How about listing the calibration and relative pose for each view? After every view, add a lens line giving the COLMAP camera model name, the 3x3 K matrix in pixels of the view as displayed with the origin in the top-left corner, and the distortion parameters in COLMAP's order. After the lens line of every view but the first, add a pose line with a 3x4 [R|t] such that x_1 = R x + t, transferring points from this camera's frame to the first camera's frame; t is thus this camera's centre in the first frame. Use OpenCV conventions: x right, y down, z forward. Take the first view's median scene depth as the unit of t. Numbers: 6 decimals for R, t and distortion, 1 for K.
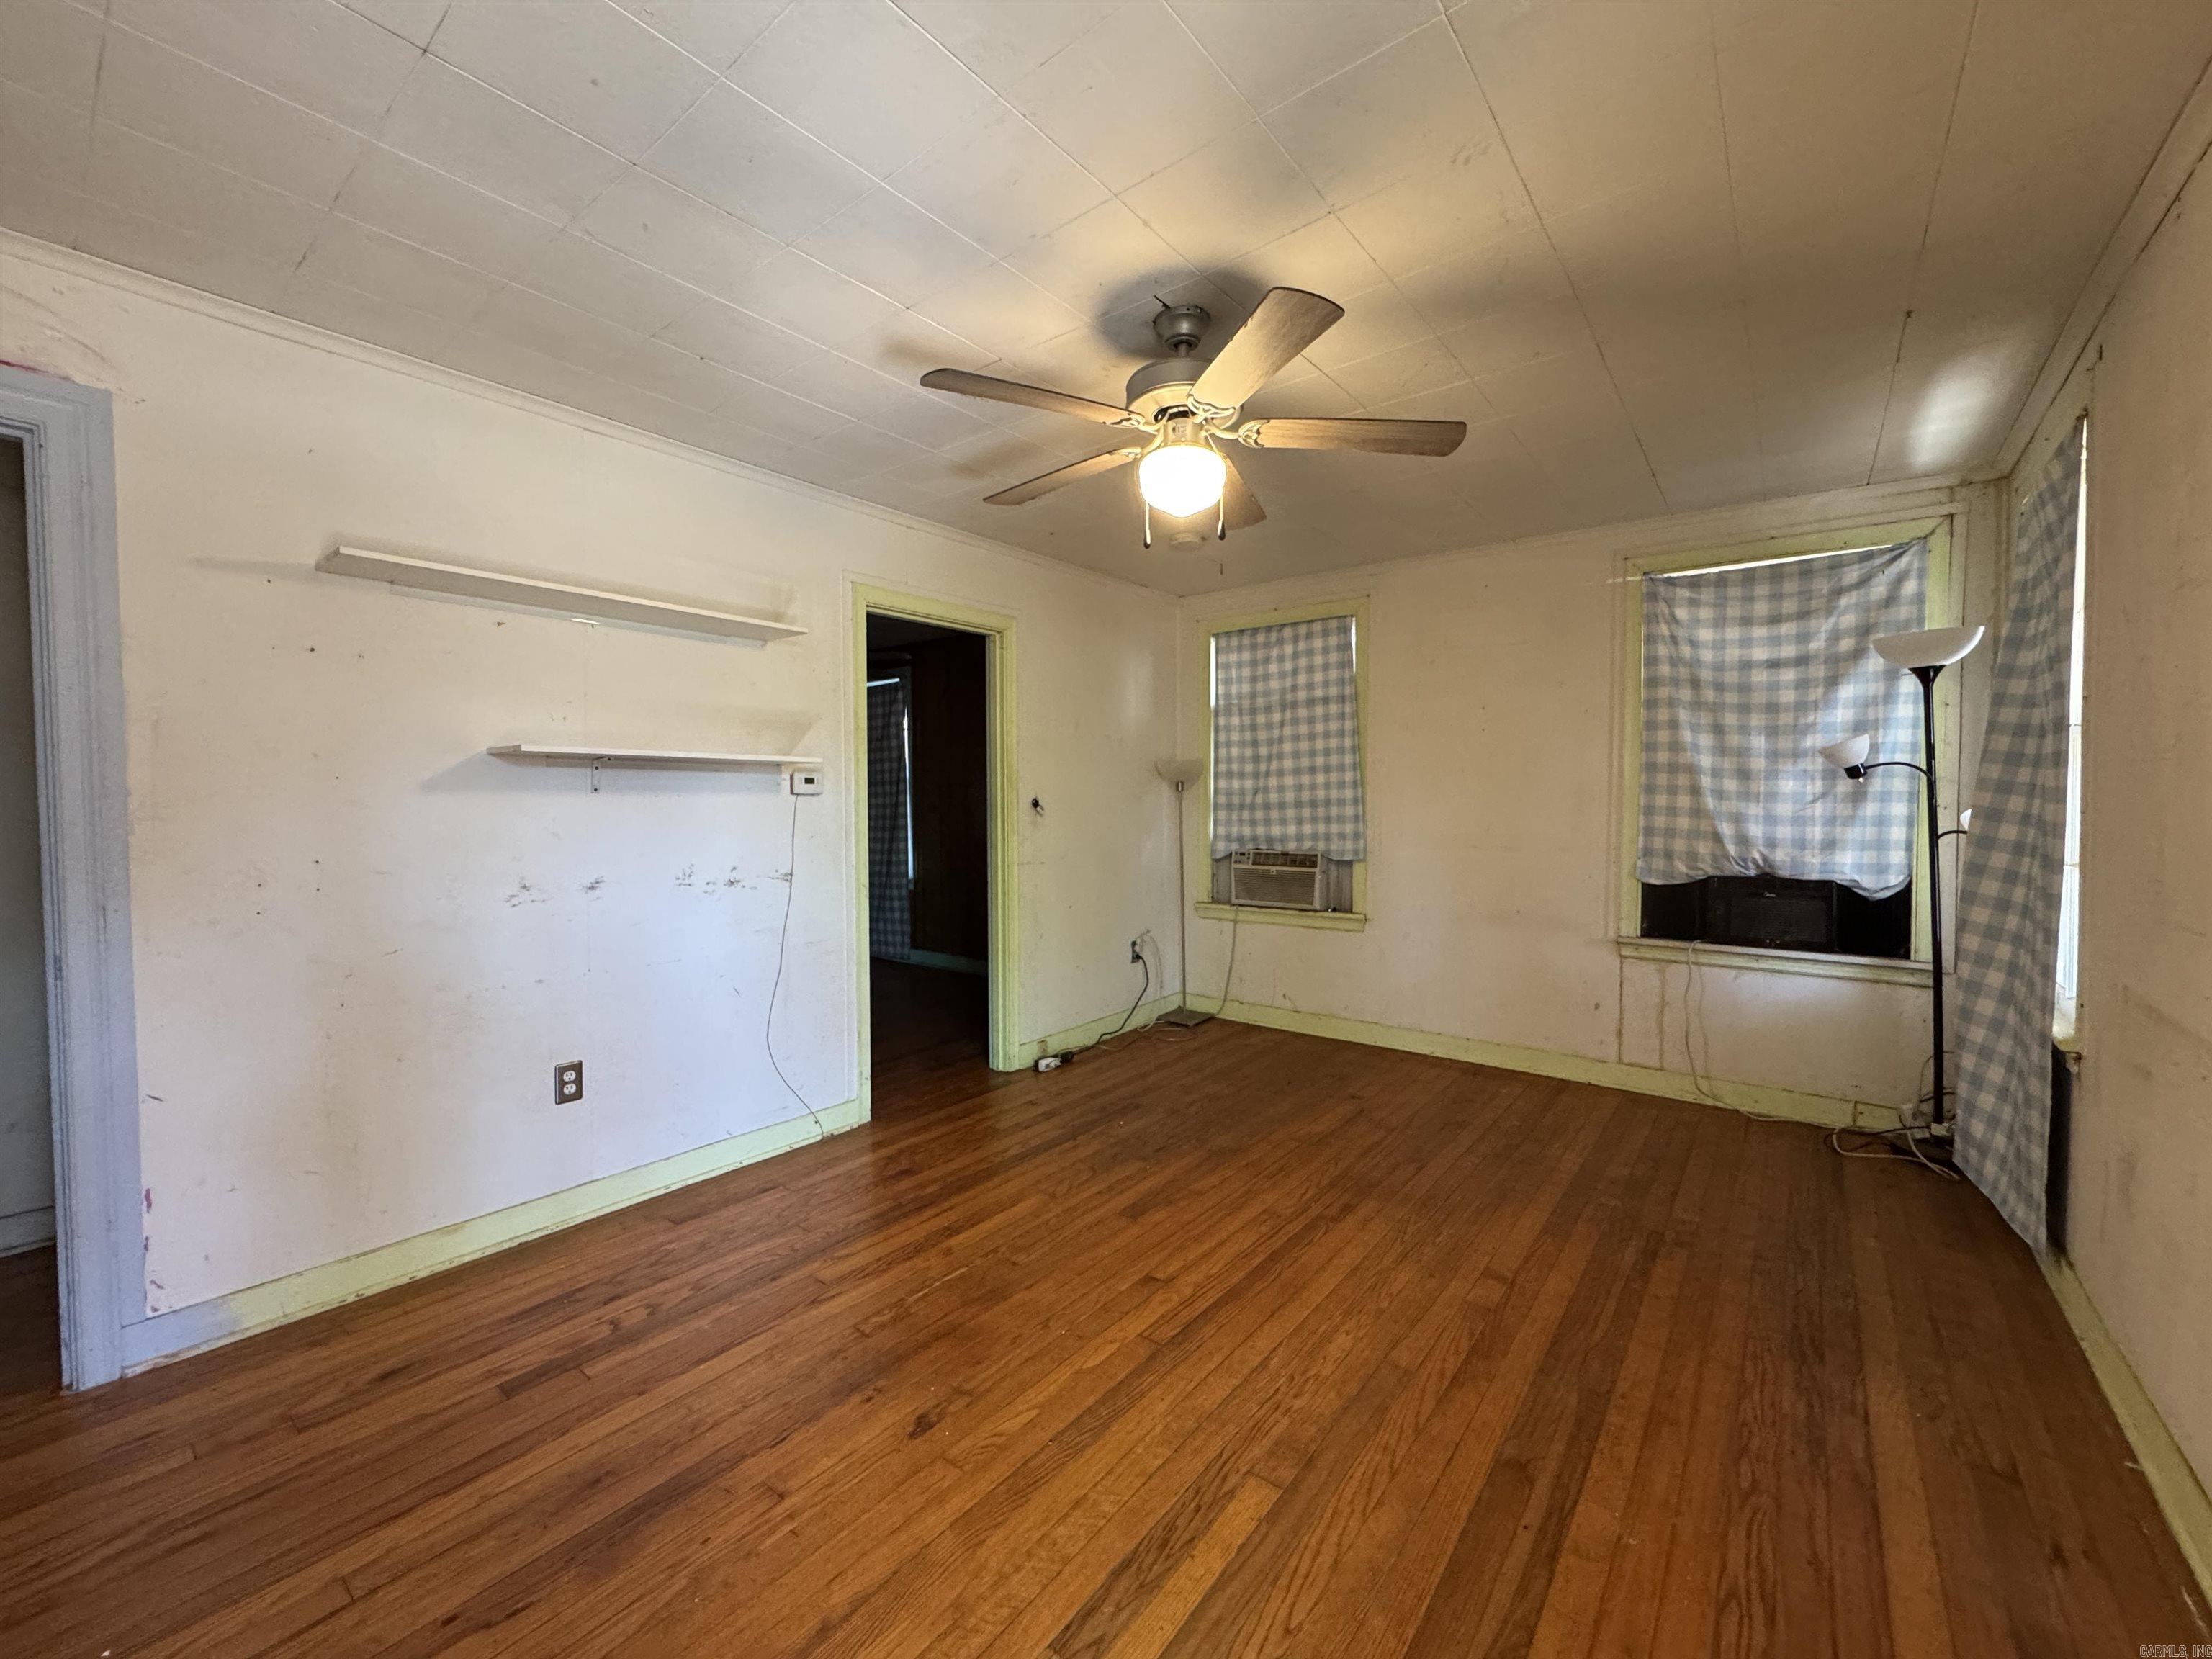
lens RADIAL K [[880.8, 0, 1104.1], [0, 880.8, 827.2], [0, 0, 1]] dist [-0.003815, 0.000561]
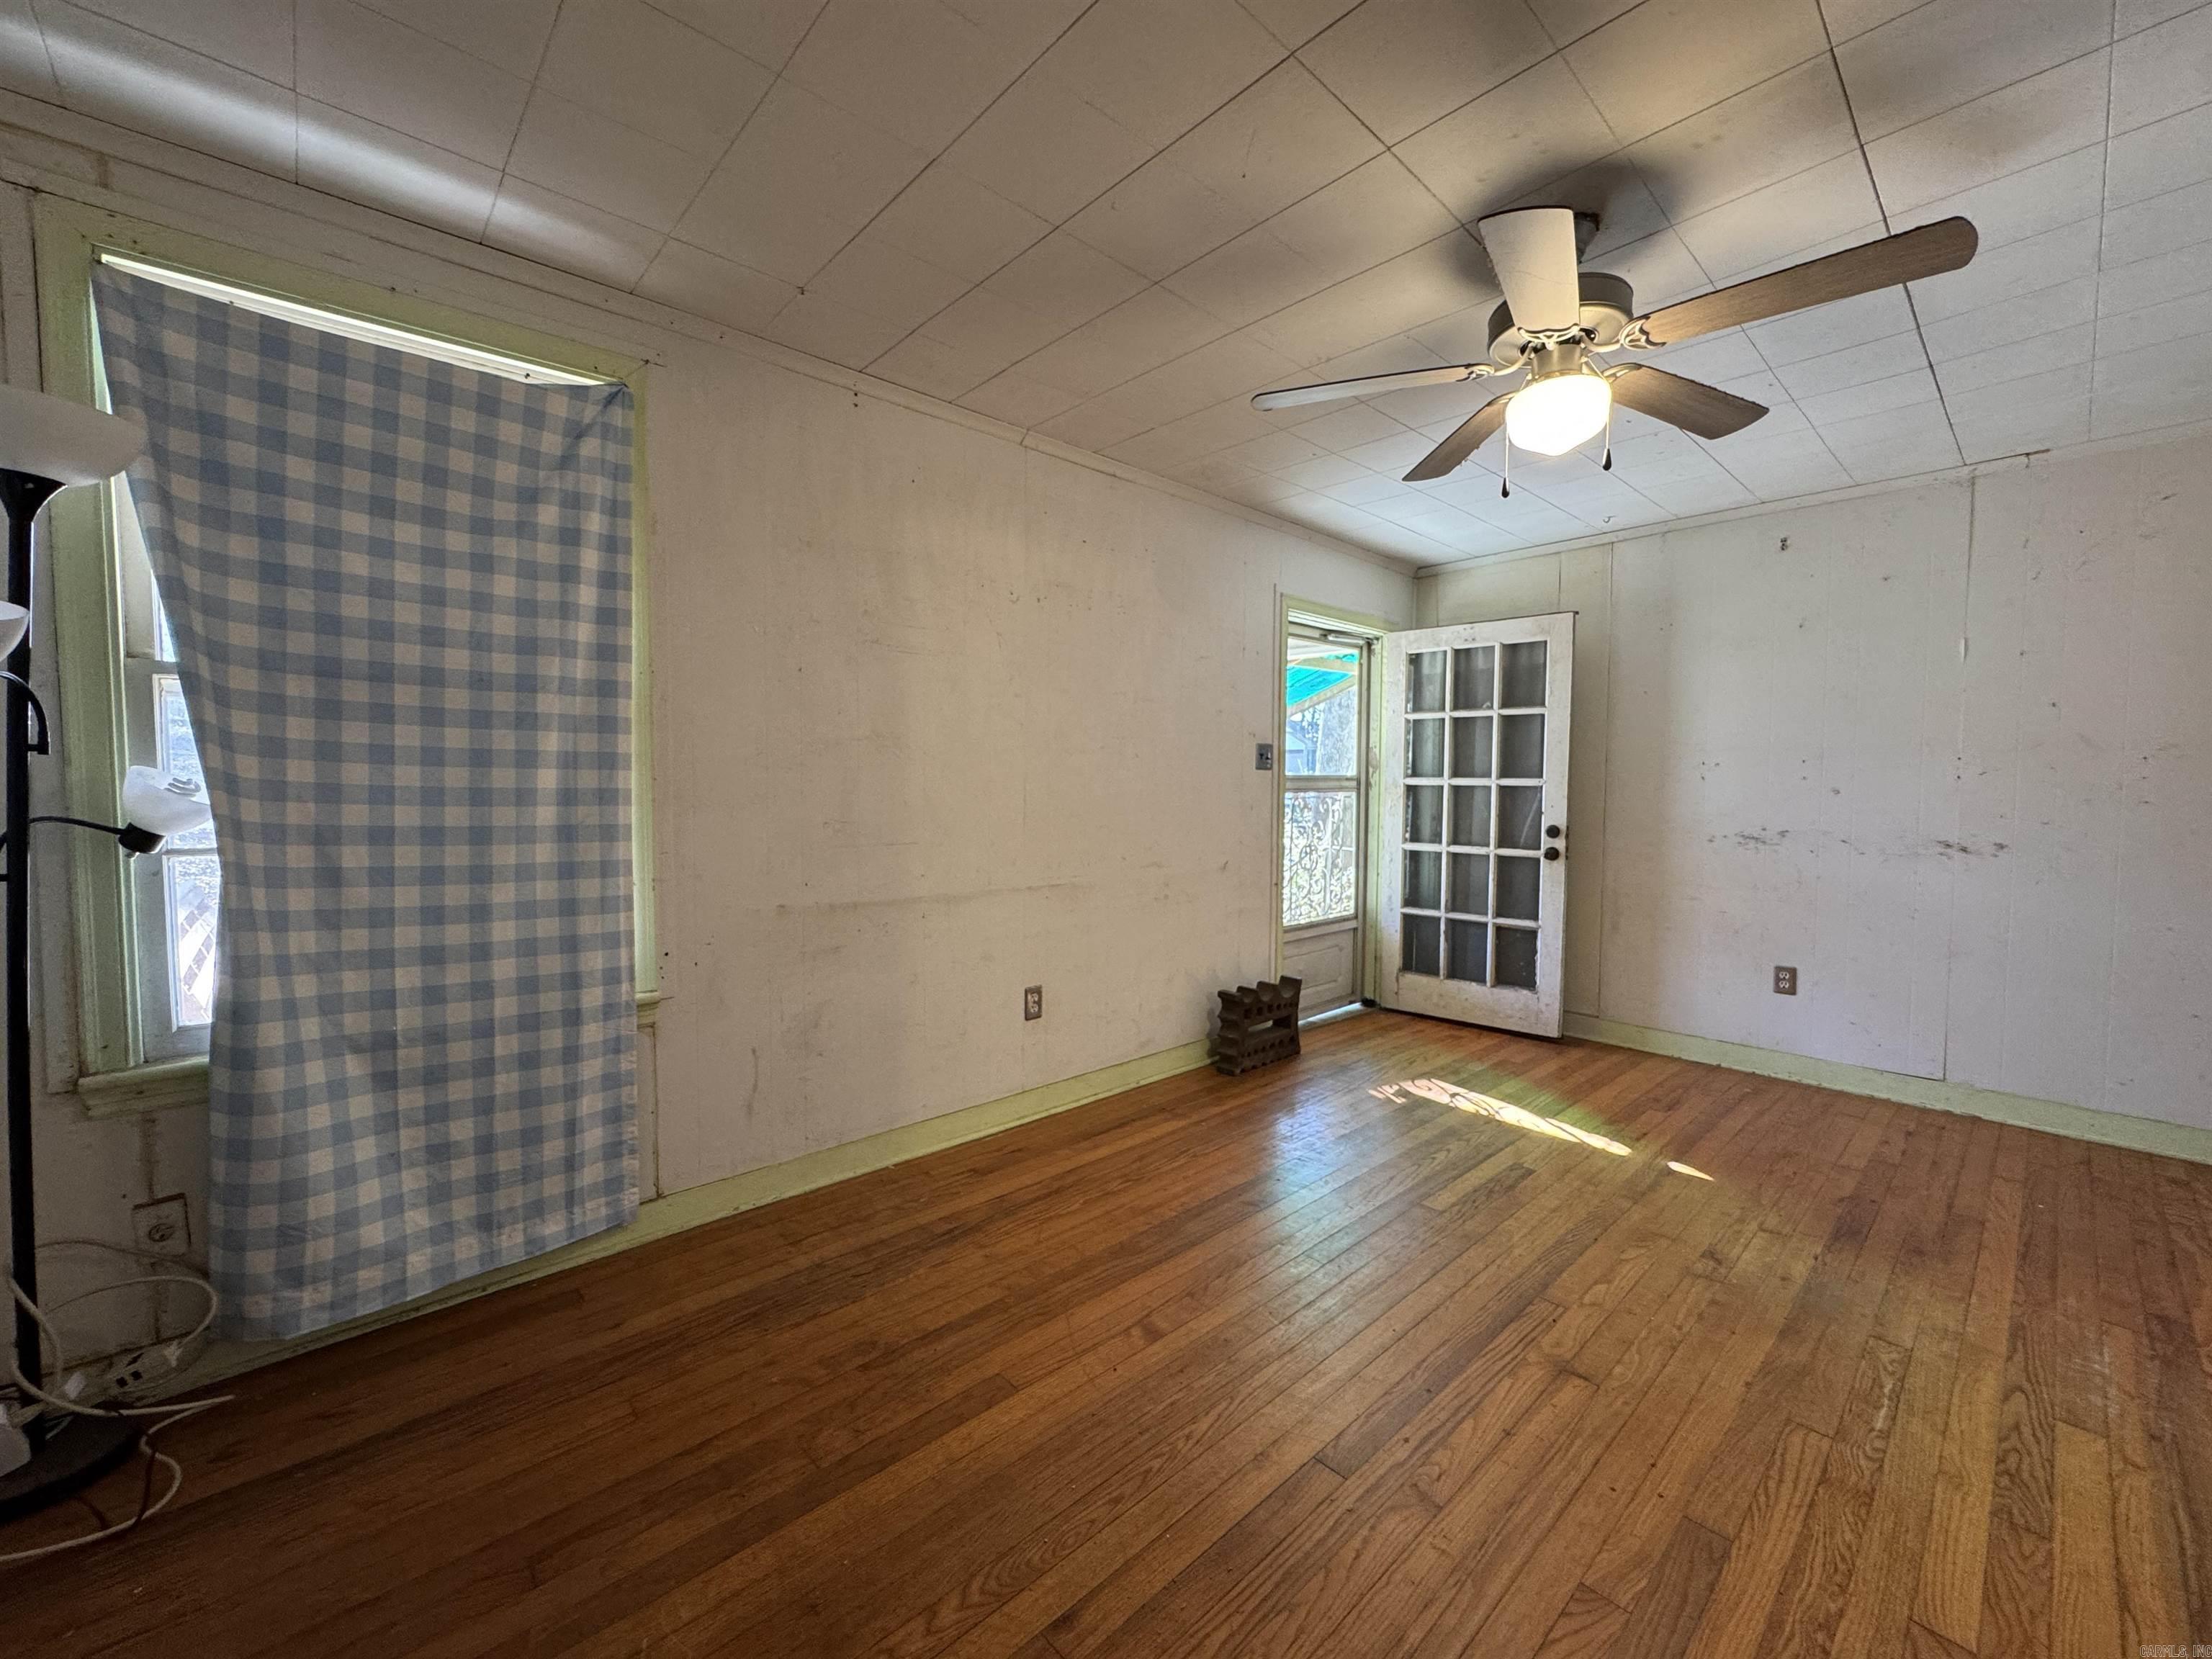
lens RADIAL K [[880.8, 0, 1104.1], [0, 880.8, 827.2], [0, 0, 1]] dist [-0.003815, 0.000561]
pose [[-0.986995, -0.011509, 0.160338, 0.266191], [0.001117, 0.996919, 0.078436, -0.028000], [-0.160747, 0.077595, -0.983941, 1.333342]]
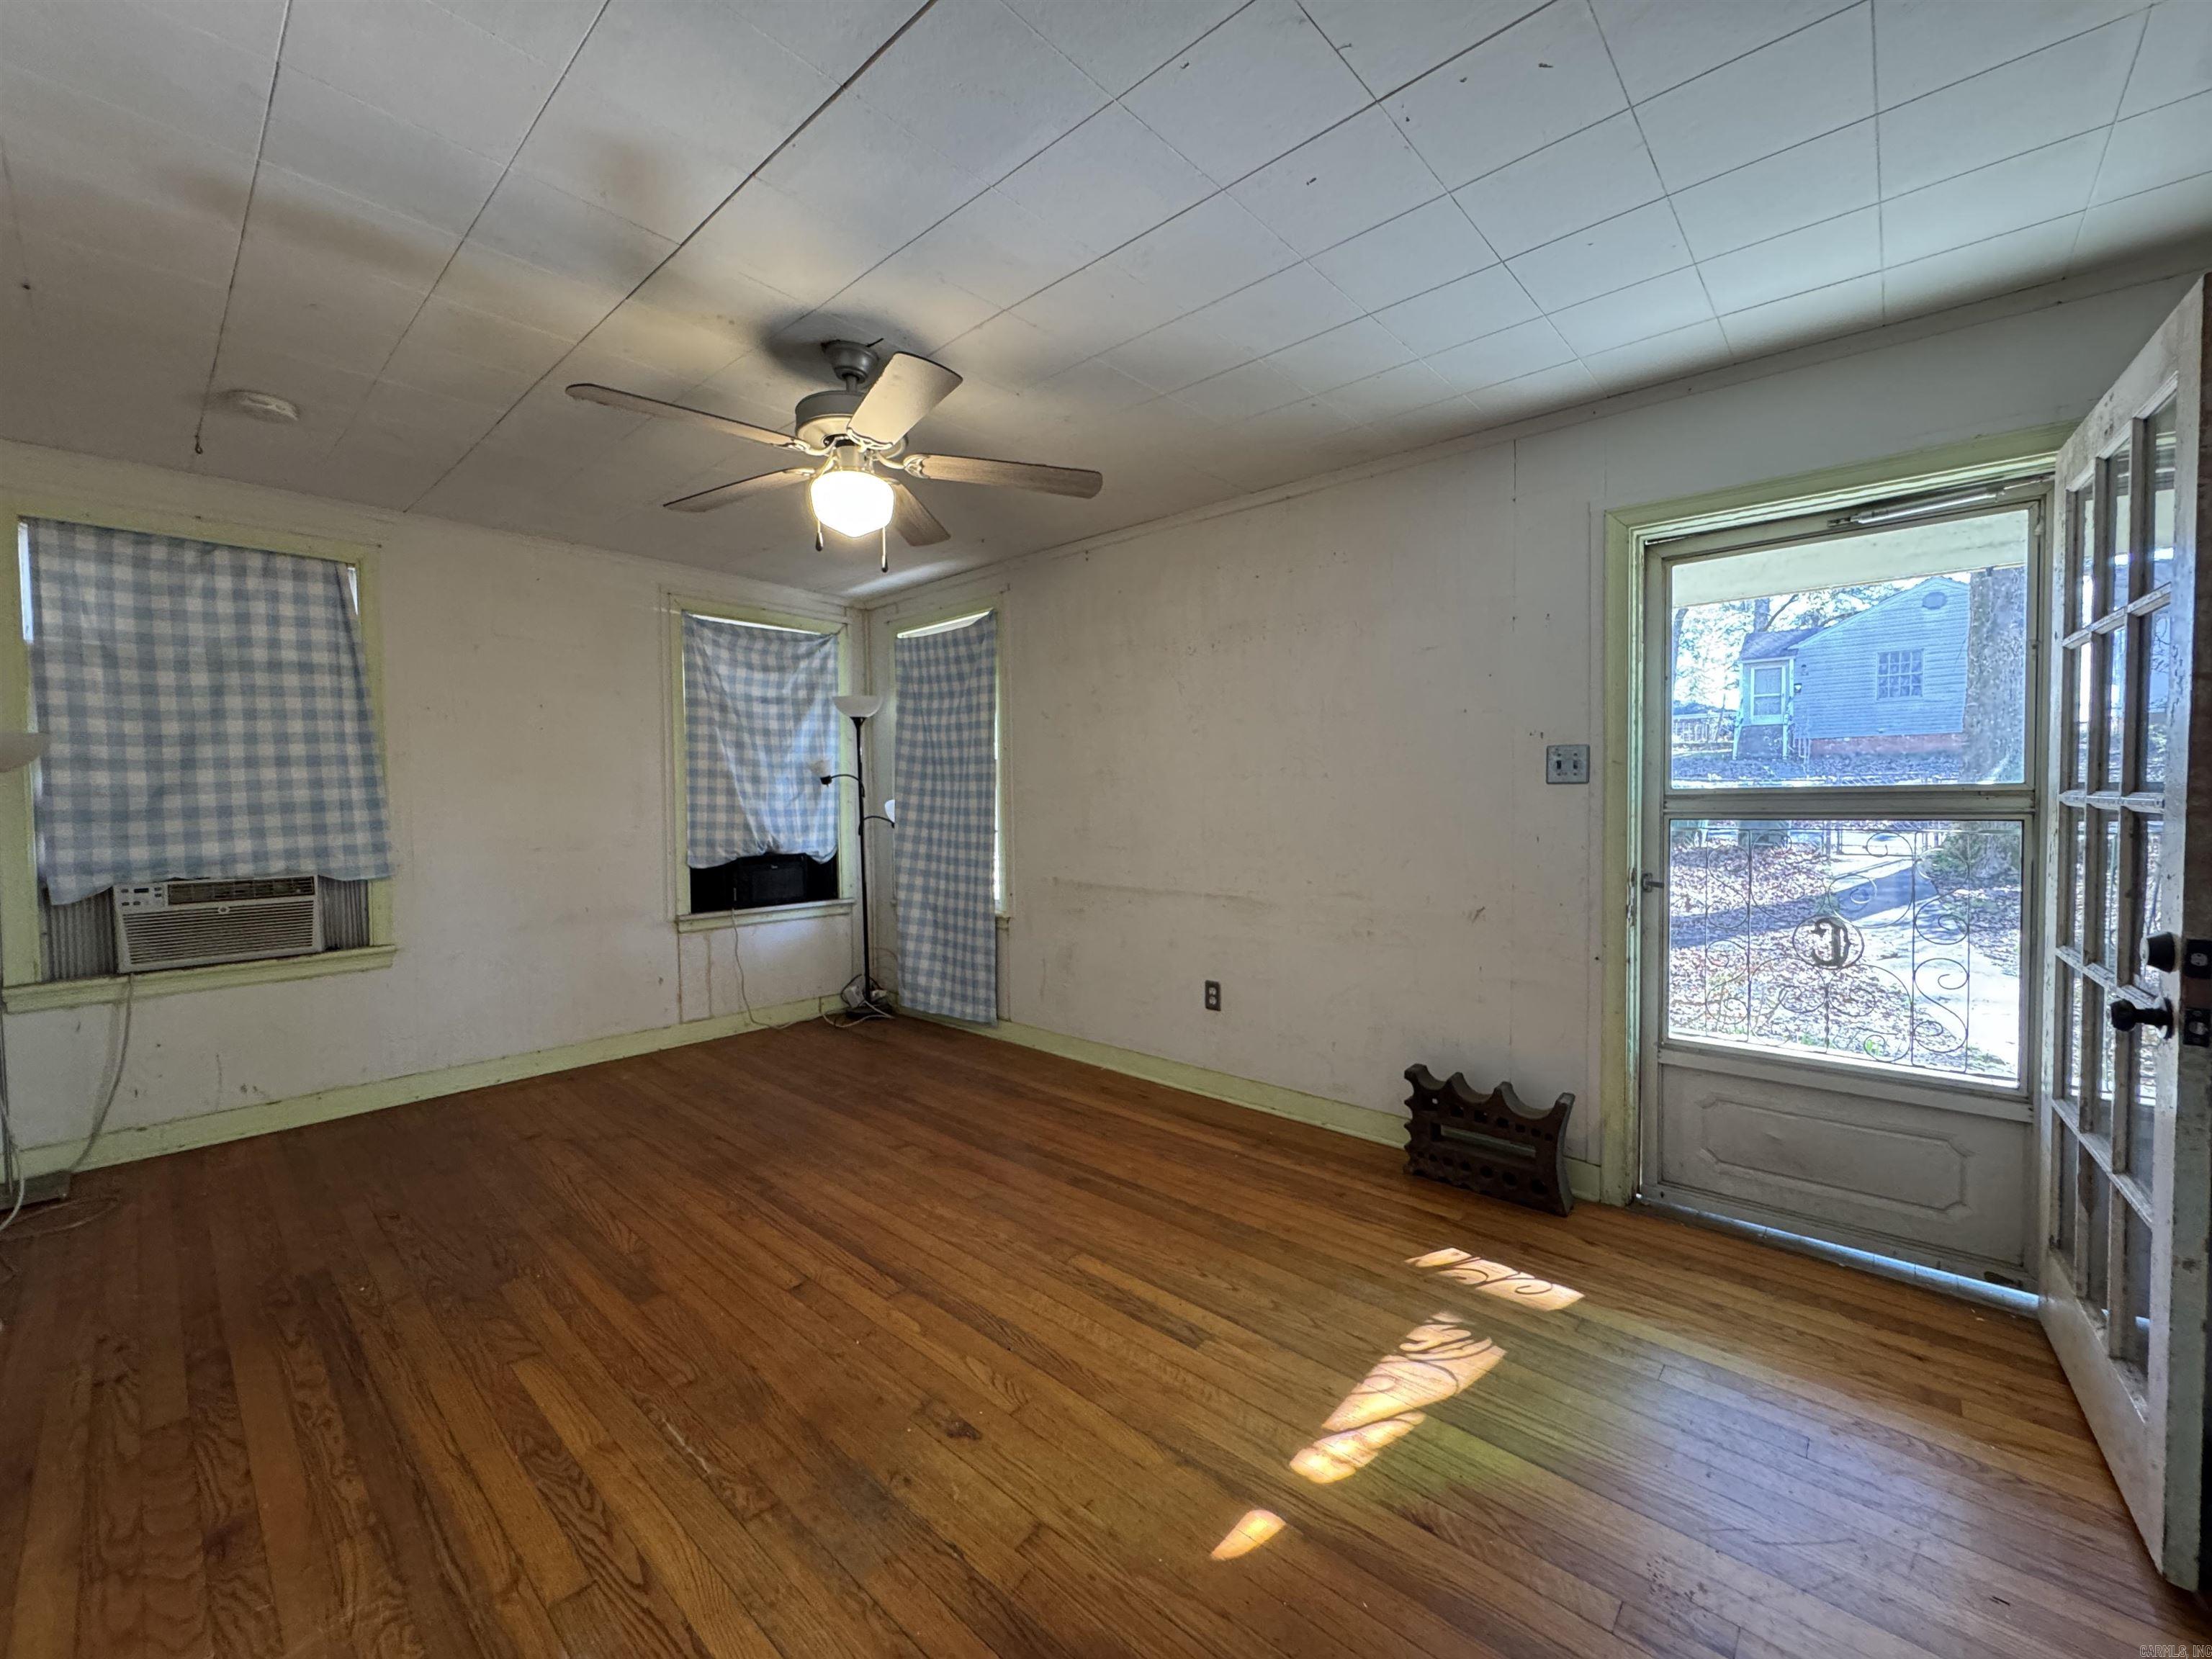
lens RADIAL K [[880.8, 0, 1104.1], [0, 880.8, 827.2], [0, 0, 1]] dist [-0.003815, 0.000561]
pose [[0.063062, -0.036841, 0.997329, -0.654247], [0.038274, 0.998673, 0.034470, -0.015273], [-0.997275, 0.035998, 0.064389, 0.426558]]
